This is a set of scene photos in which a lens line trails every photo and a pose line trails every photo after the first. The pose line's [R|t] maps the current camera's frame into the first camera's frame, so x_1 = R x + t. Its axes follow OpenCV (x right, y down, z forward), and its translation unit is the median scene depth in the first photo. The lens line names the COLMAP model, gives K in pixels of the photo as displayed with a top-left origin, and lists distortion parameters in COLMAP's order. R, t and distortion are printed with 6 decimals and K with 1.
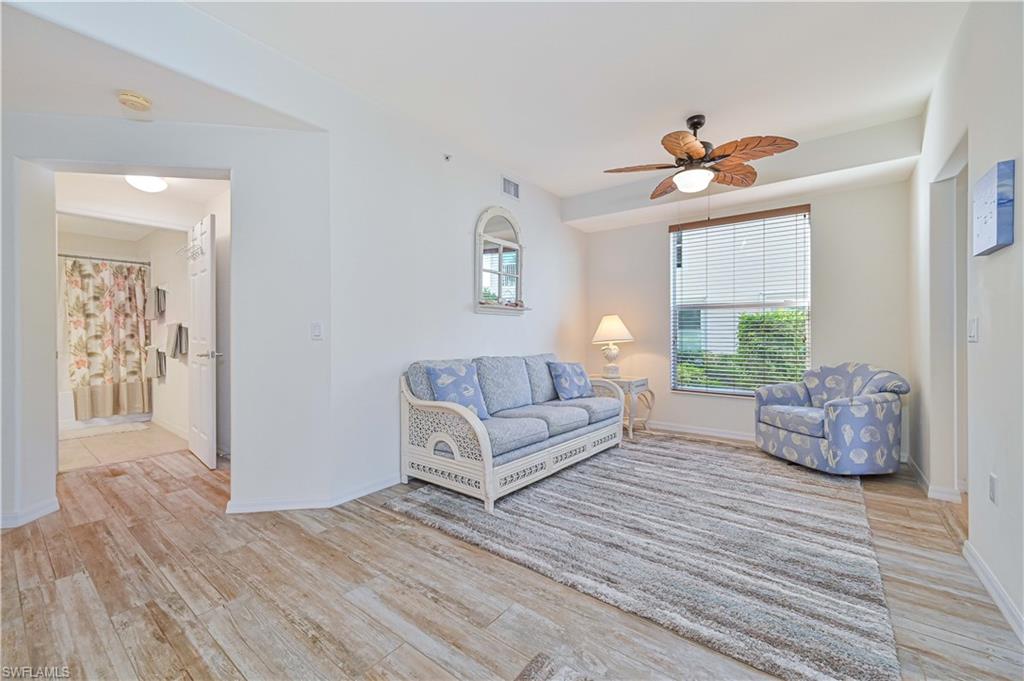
lens RADIAL K [[408.6, 0, 514.8], [0, 408.6, 339.4], [0, 0, 1]] dist [0.001536, 0.000243]
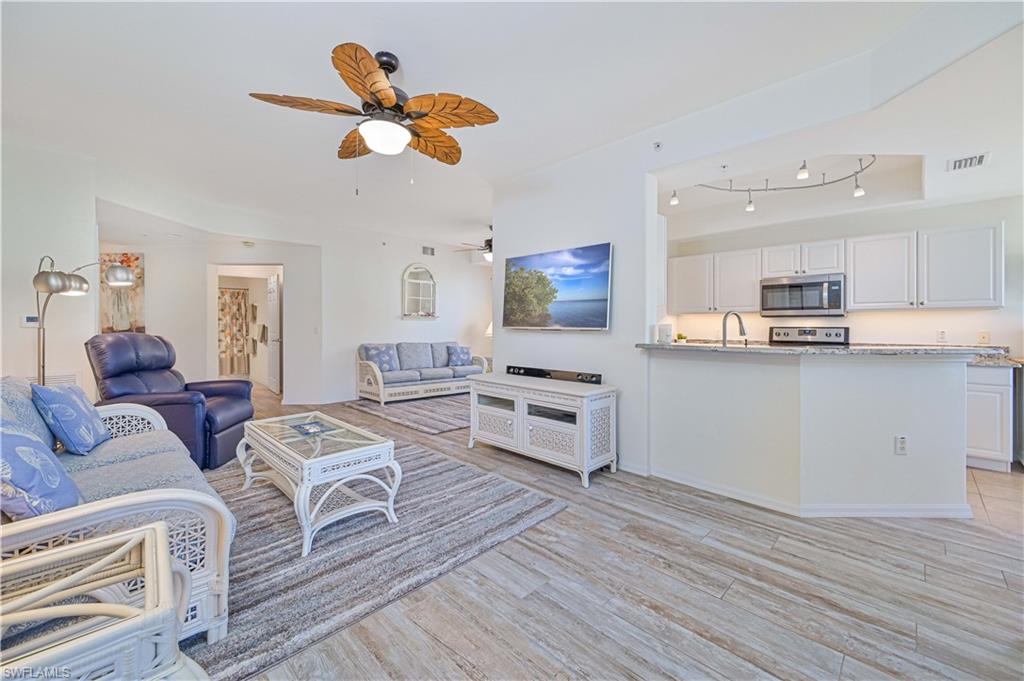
lens RADIAL K [[410.2, 0, 519.3], [0, 410.2, 333.0], [0, 0, 1]] dist [0.002894, 0.000233]
pose [[0.991478, 0.004689, -0.130188, 0.672240], [-0.004289, 0.999985, 0.003354, -0.011513], [0.130202, -0.002767, 0.991484, -0.816010]]
